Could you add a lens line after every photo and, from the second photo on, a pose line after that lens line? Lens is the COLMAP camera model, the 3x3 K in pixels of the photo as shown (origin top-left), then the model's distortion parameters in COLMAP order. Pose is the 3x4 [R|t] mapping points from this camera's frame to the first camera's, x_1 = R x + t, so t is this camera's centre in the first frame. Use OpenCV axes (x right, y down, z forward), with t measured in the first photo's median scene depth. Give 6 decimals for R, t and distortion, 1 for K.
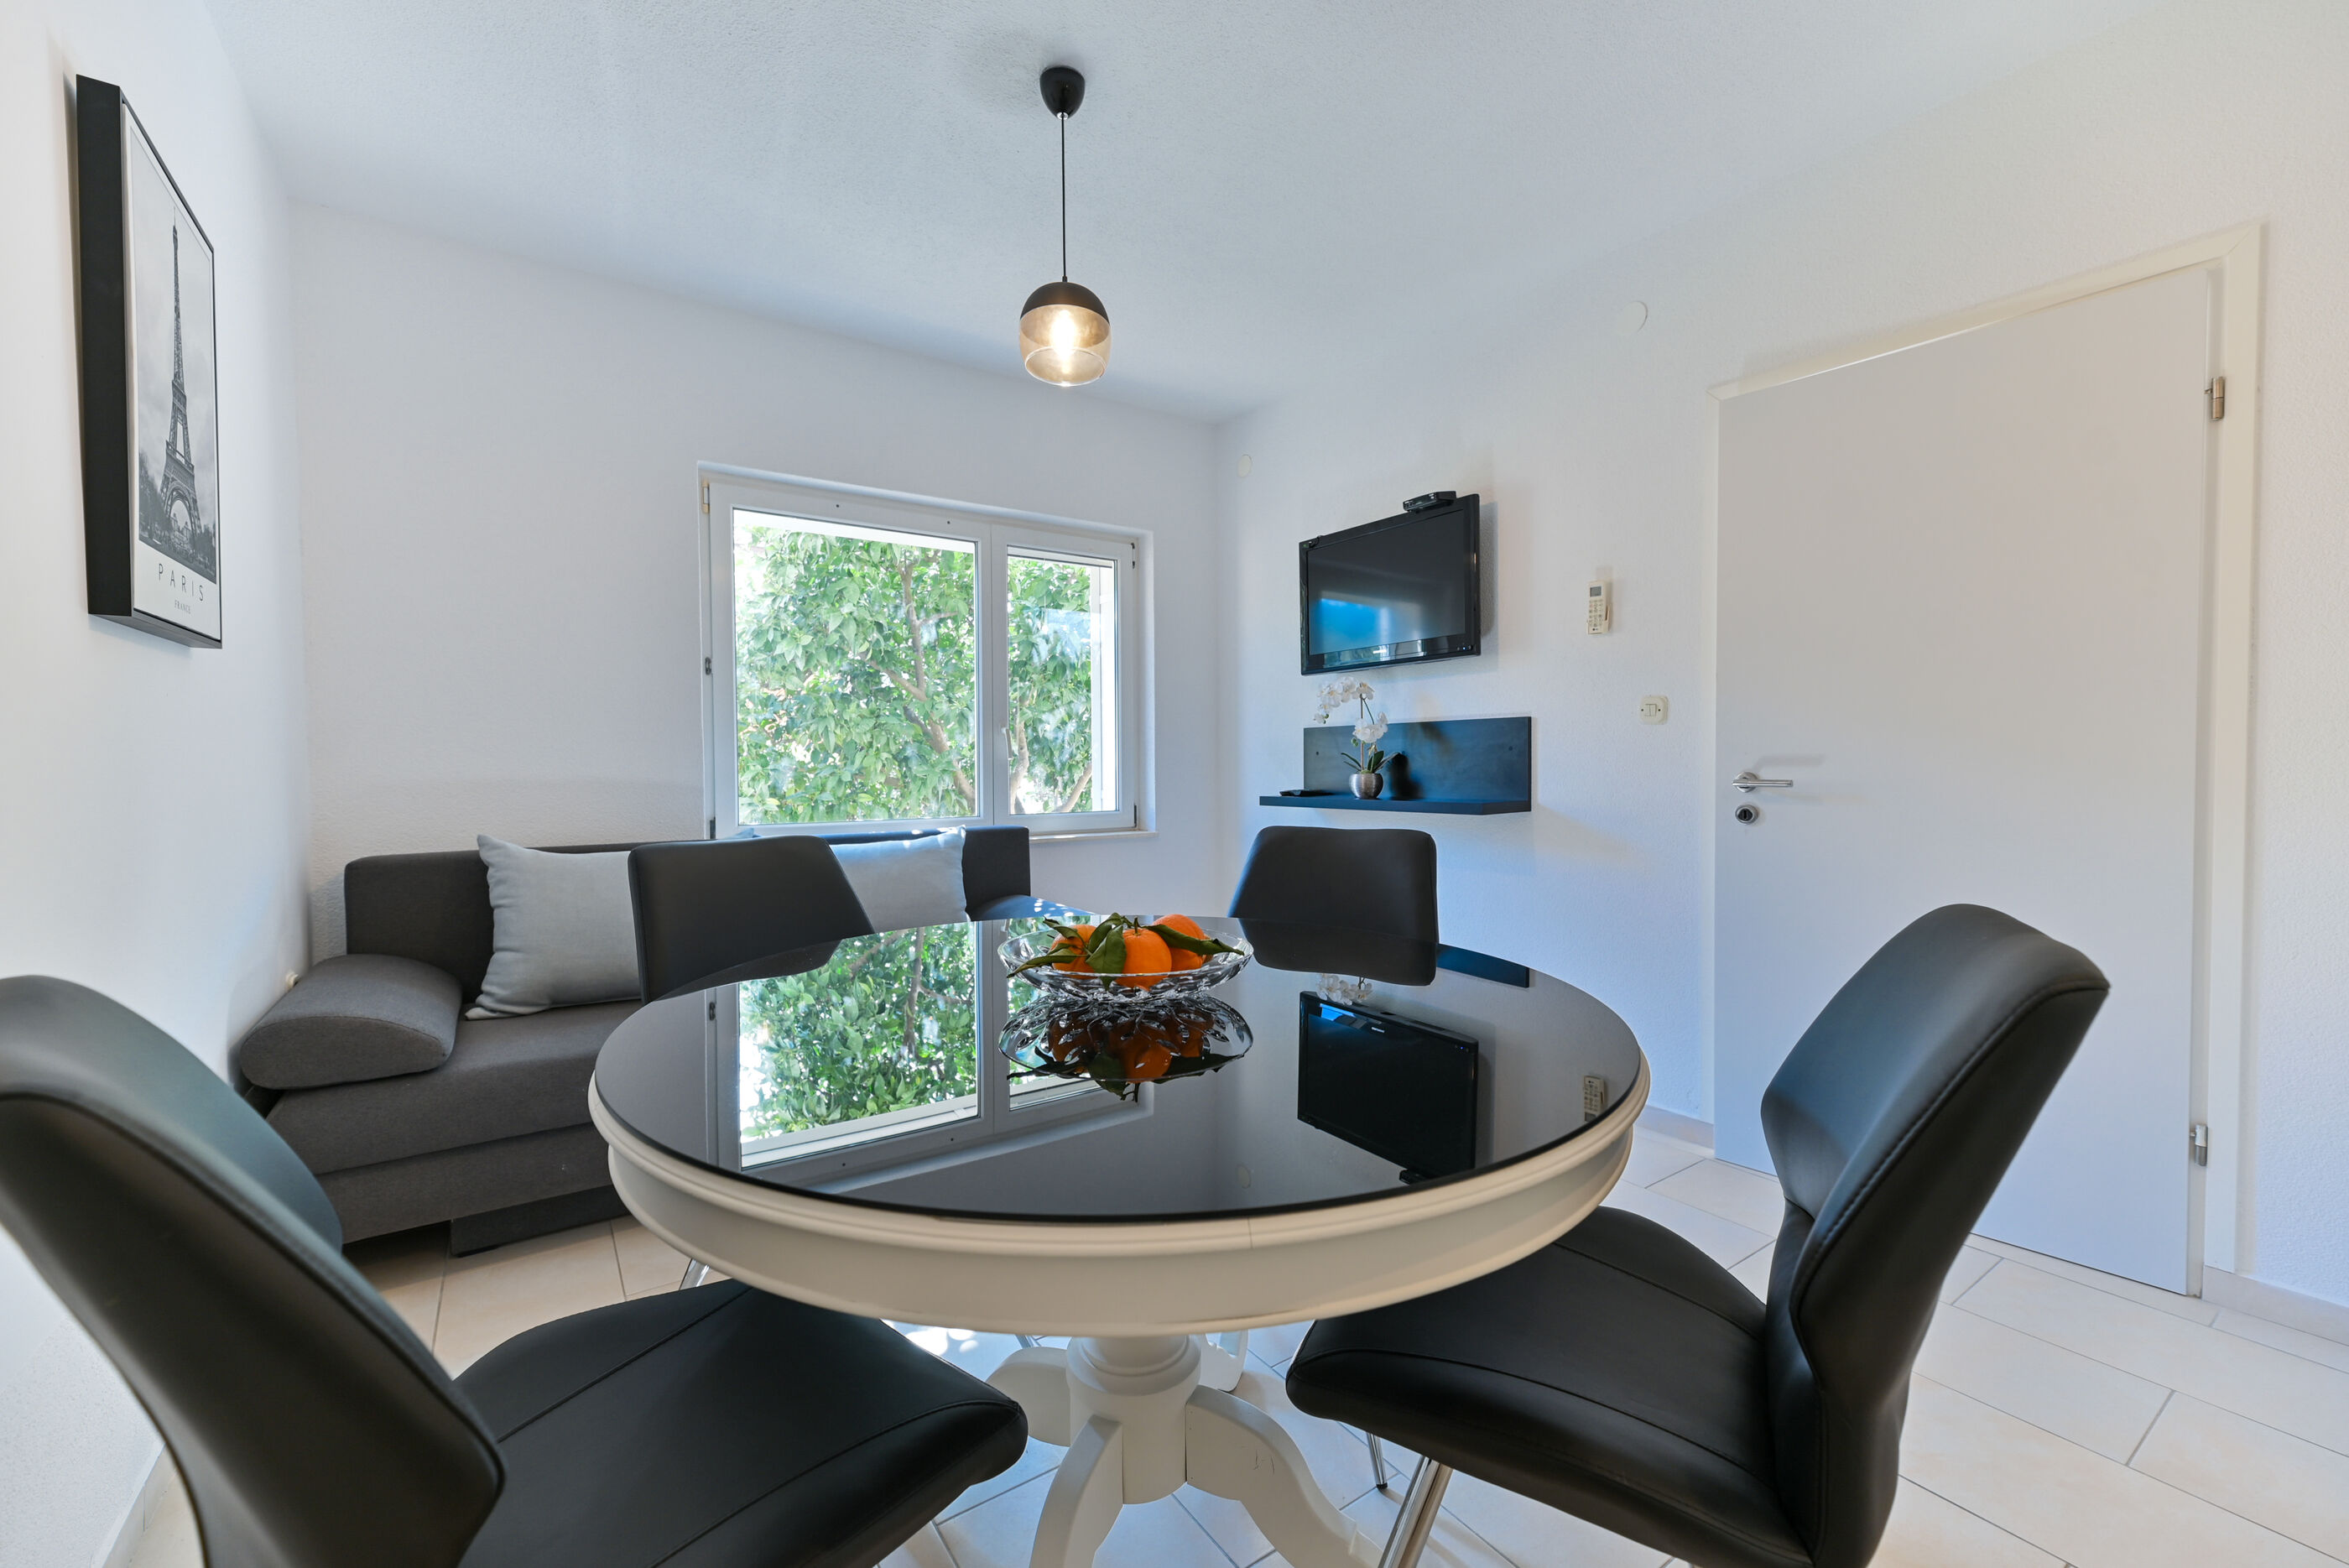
lens RADIAL K [[939.1, 0, 1172.6], [0, 939.1, 788.3], [0, 0, 1]] dist [0.003762, -0.000419]
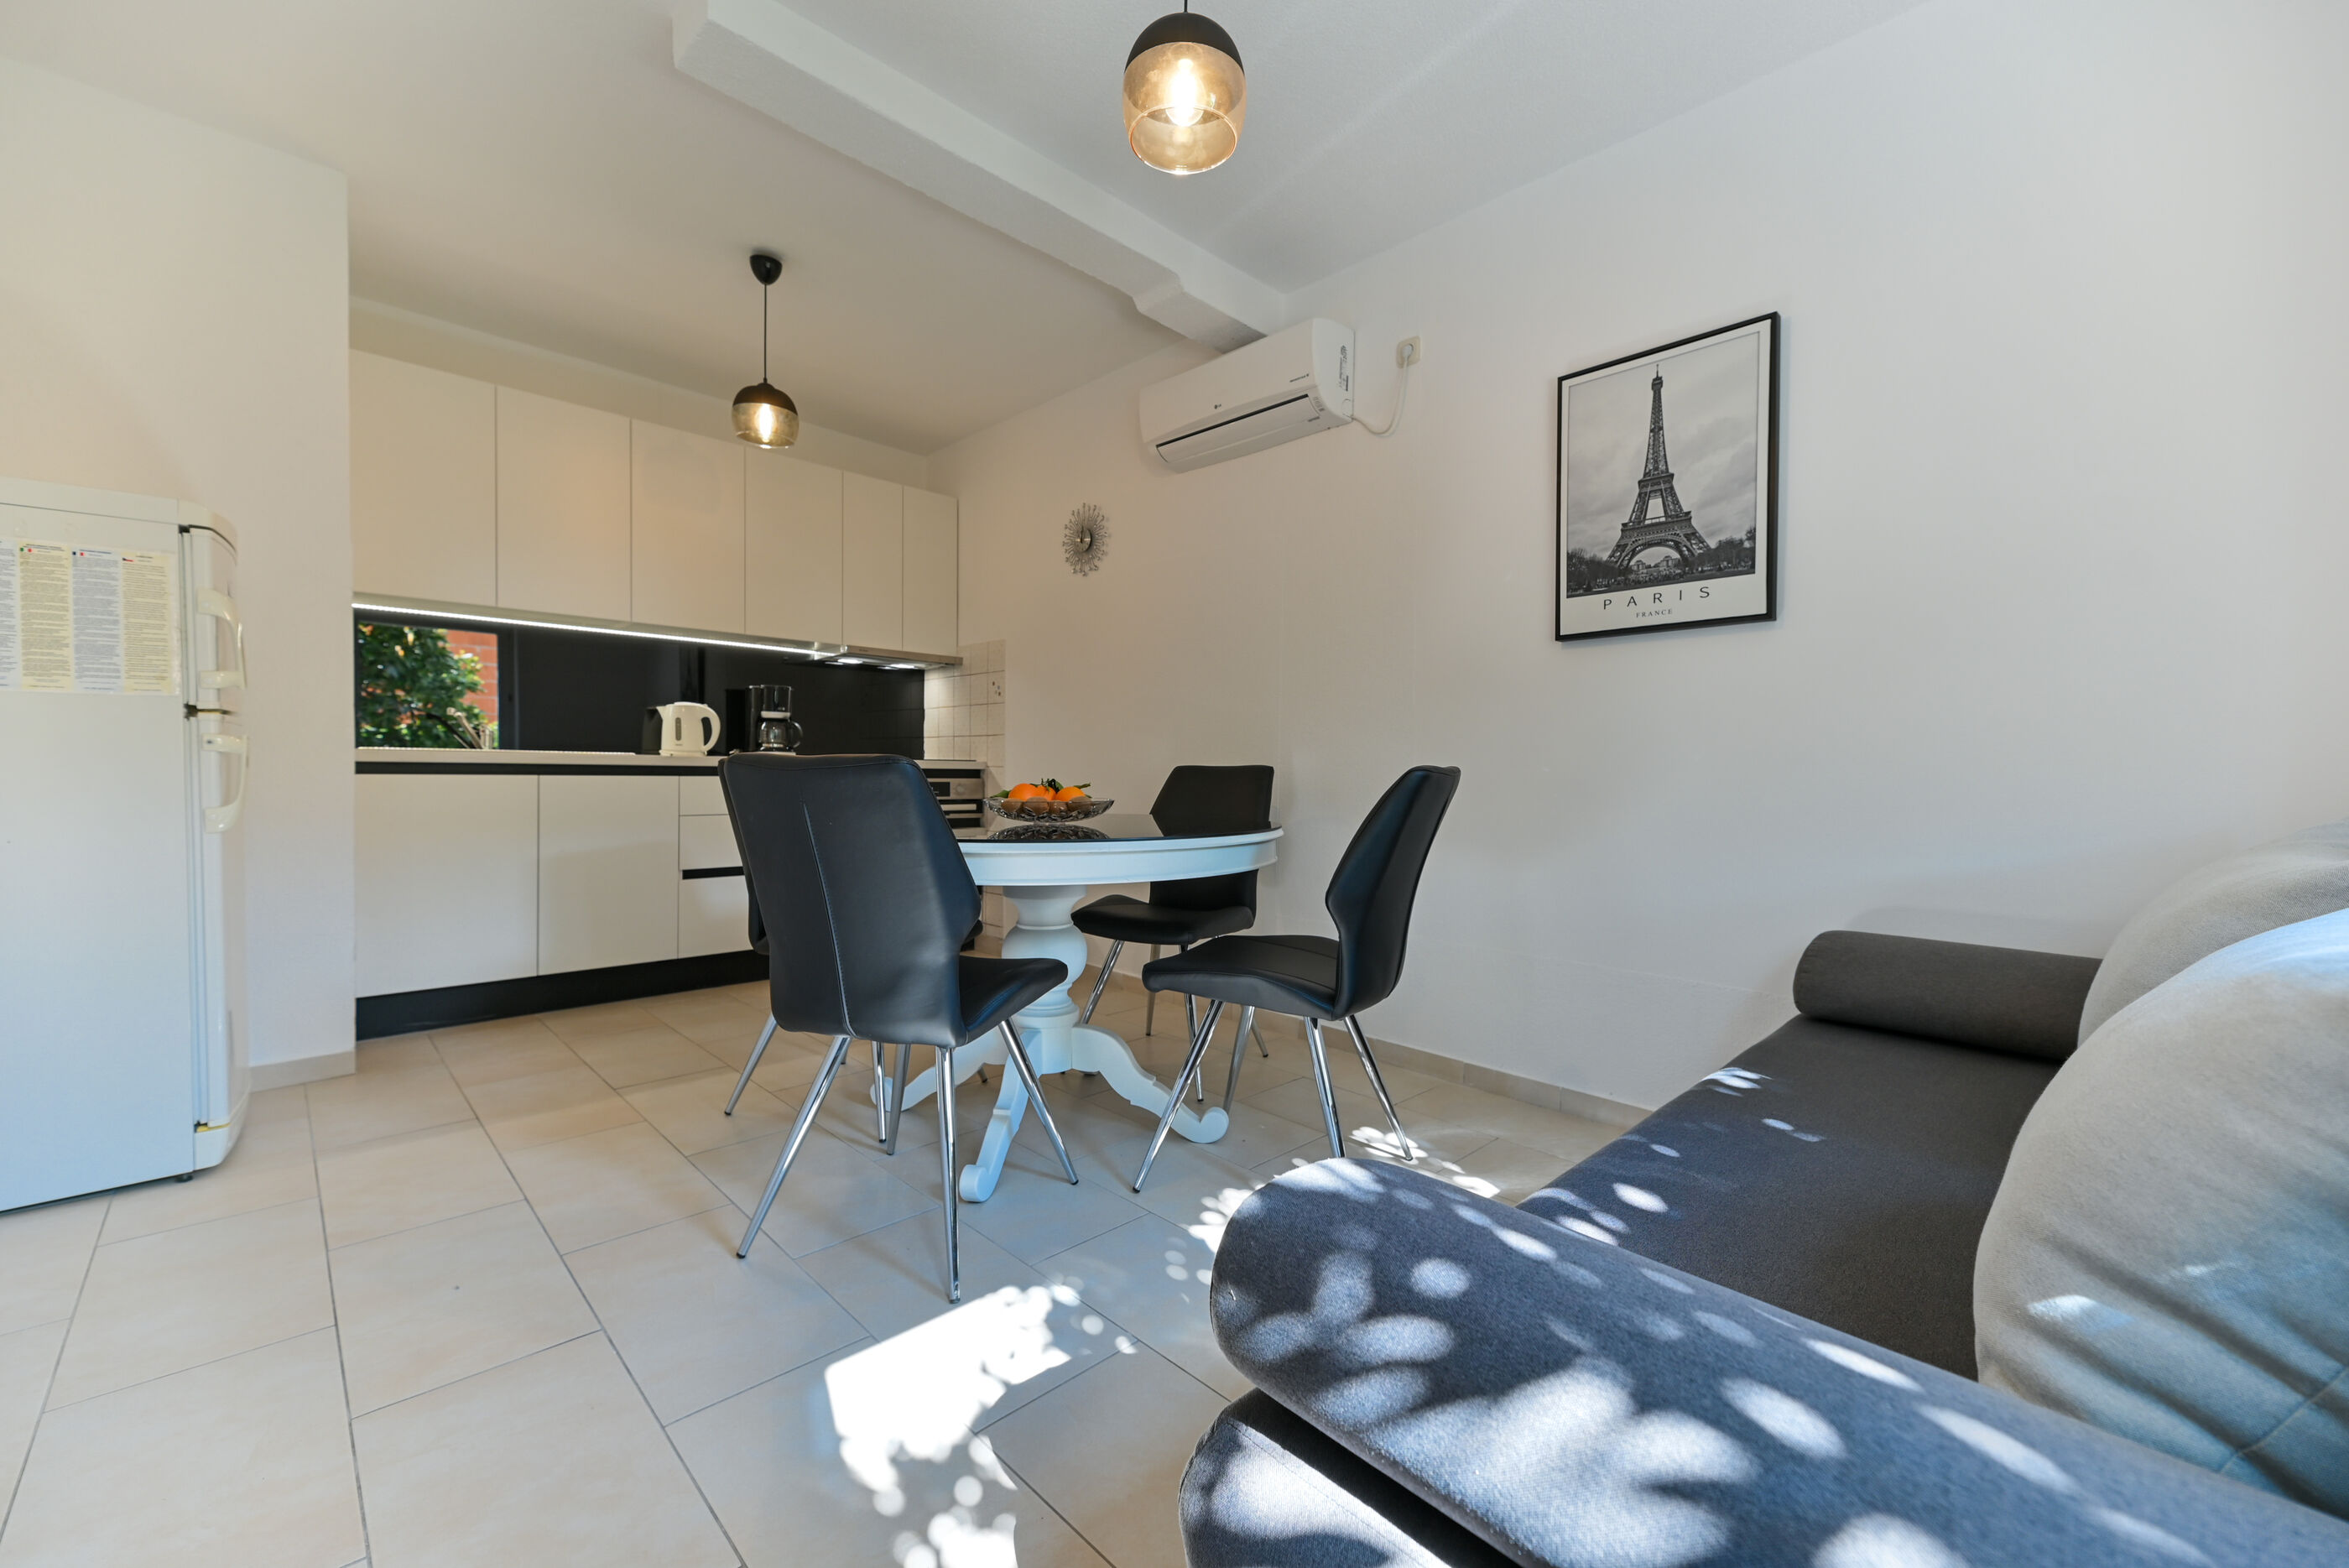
lens RADIAL K [[926.3, 0, 1171.3], [0, 926.3, 774.4], [0, 0, 1]] dist [-0.001028, -0.000154]
pose [[-0.985550, -0.010723, -0.169047, 0.005200], [-0.016959, 0.999226, 0.035489, 0.016024], [0.168536, 0.037843, -0.984969, 1.053896]]
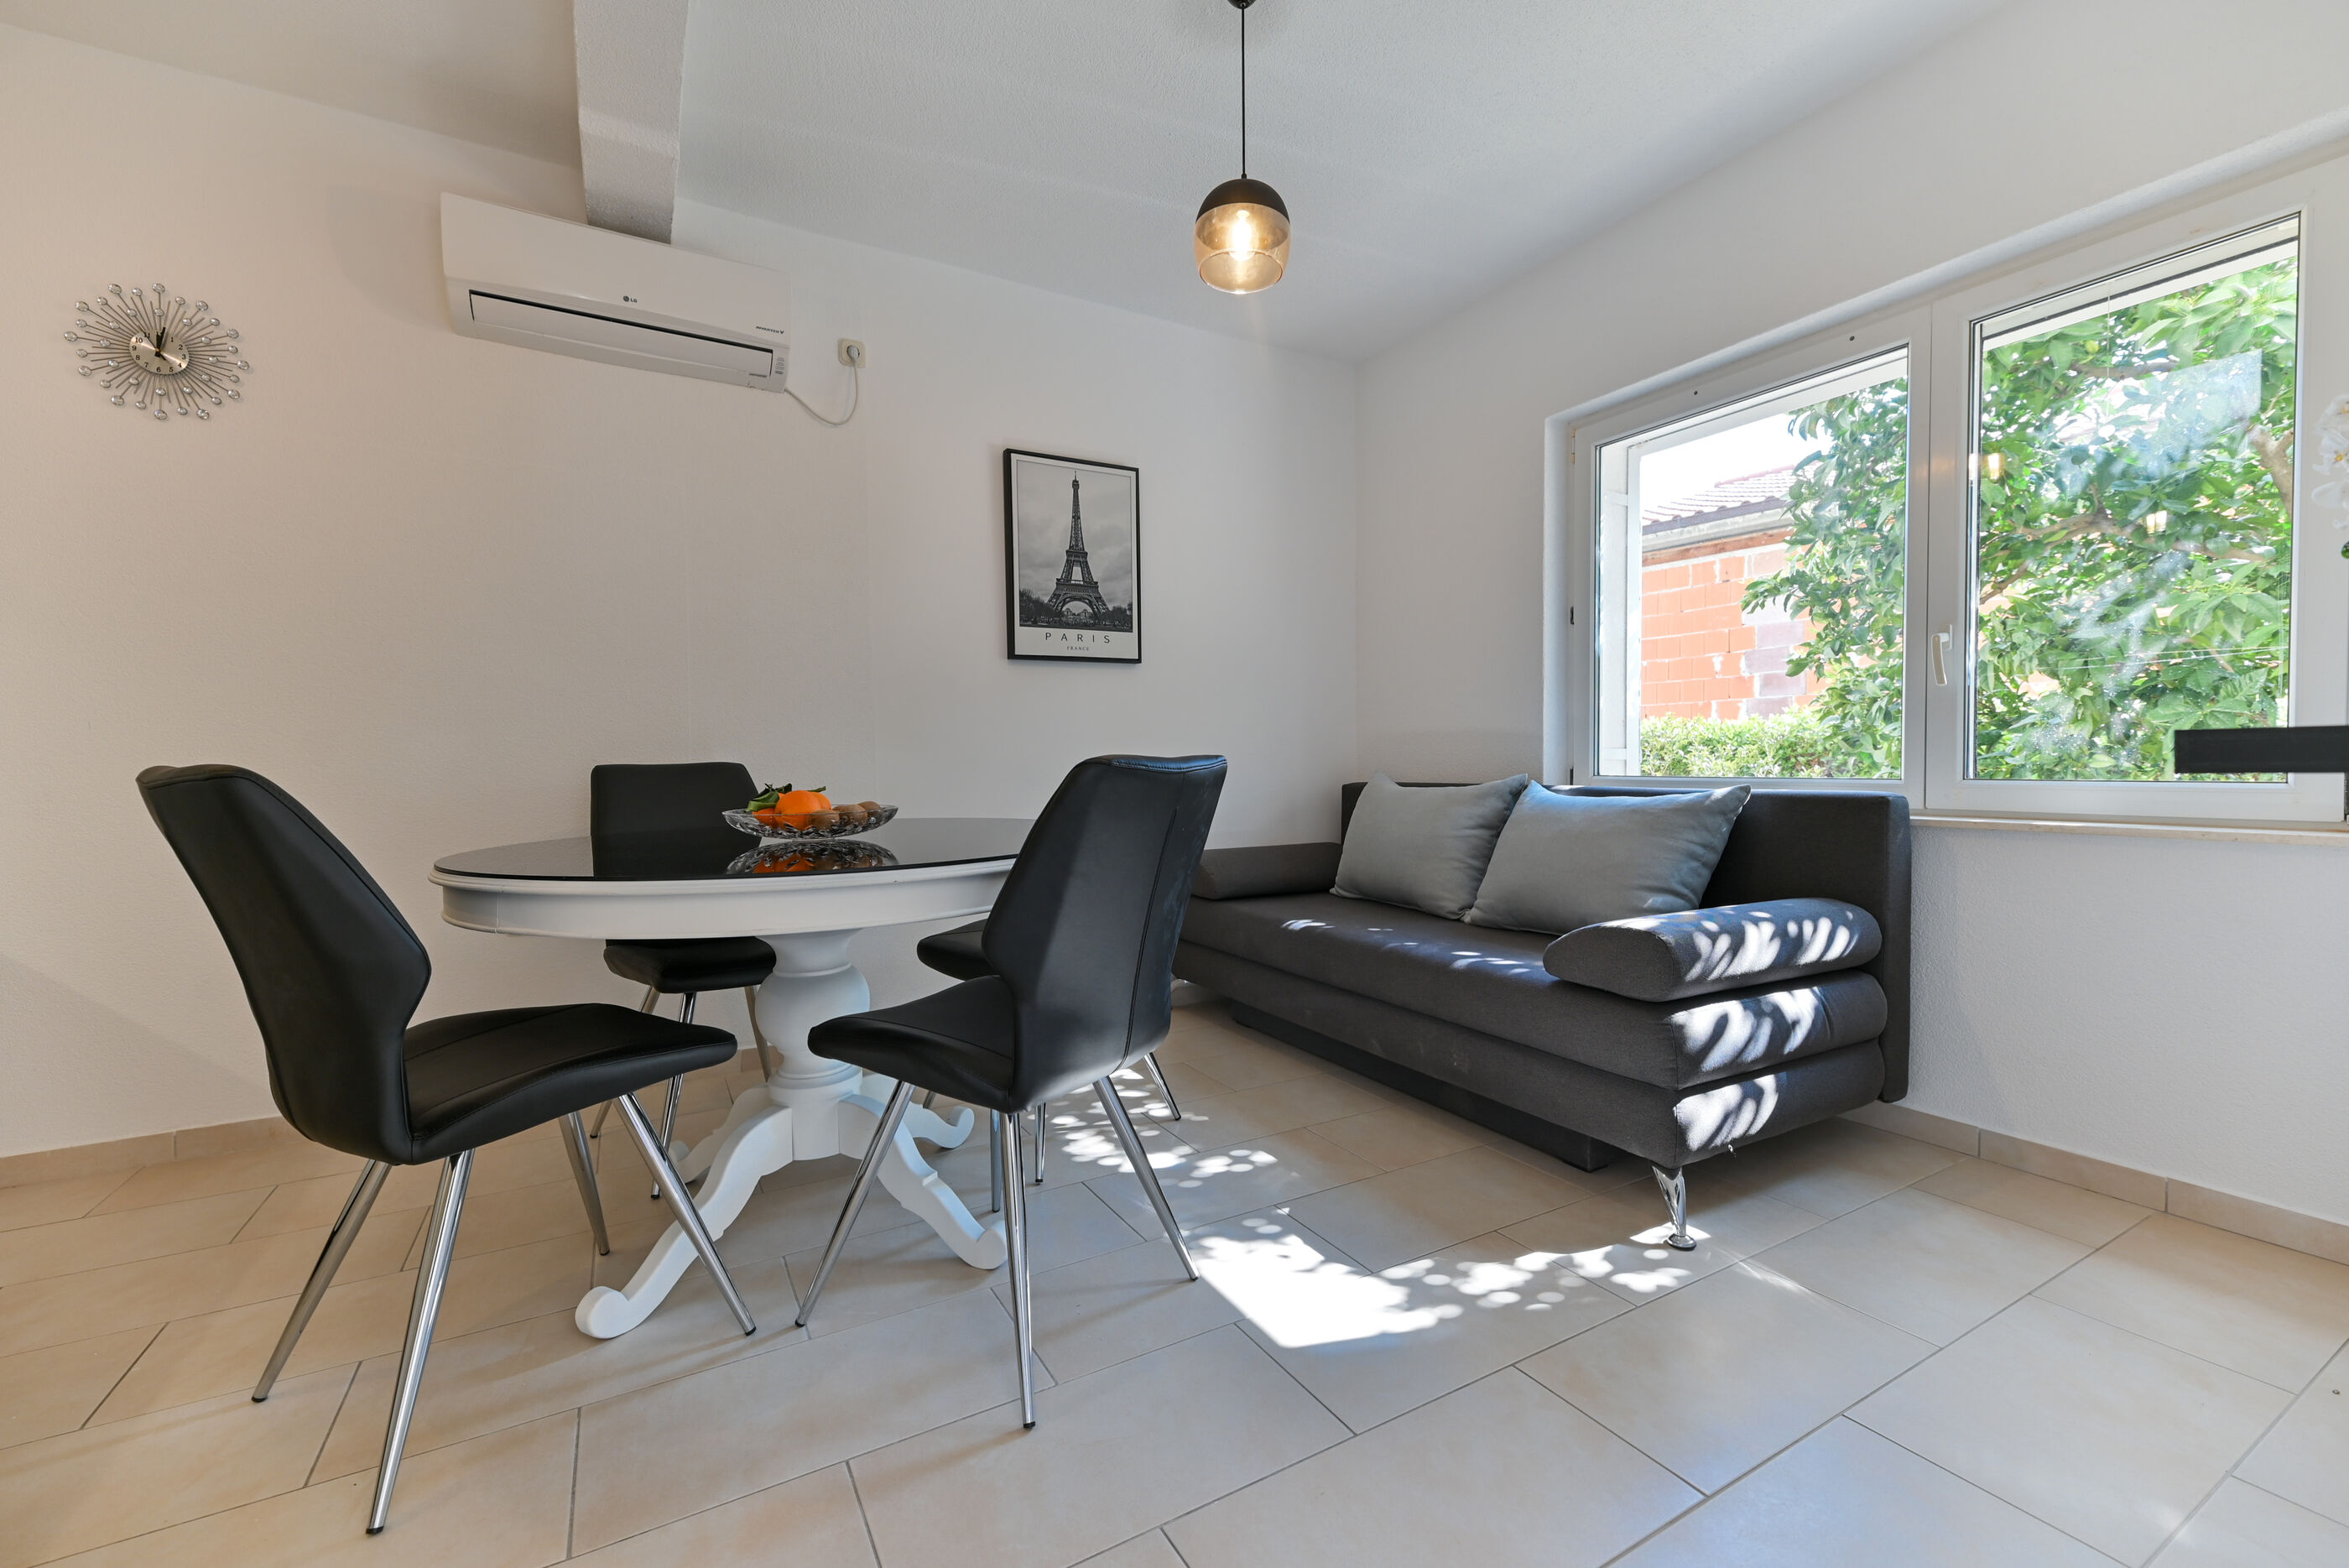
lens RADIAL K [[953.7, 0, 1173.2], [0, 953.7, 786.3], [0, 0, 1]] dist [0.005190, -0.000770]
pose [[-0.079528, 0.032148, -0.996314, 0.528887], [-0.019041, 0.999248, 0.033763, 0.024125], [0.996651, 0.021656, -0.078857, 0.618283]]
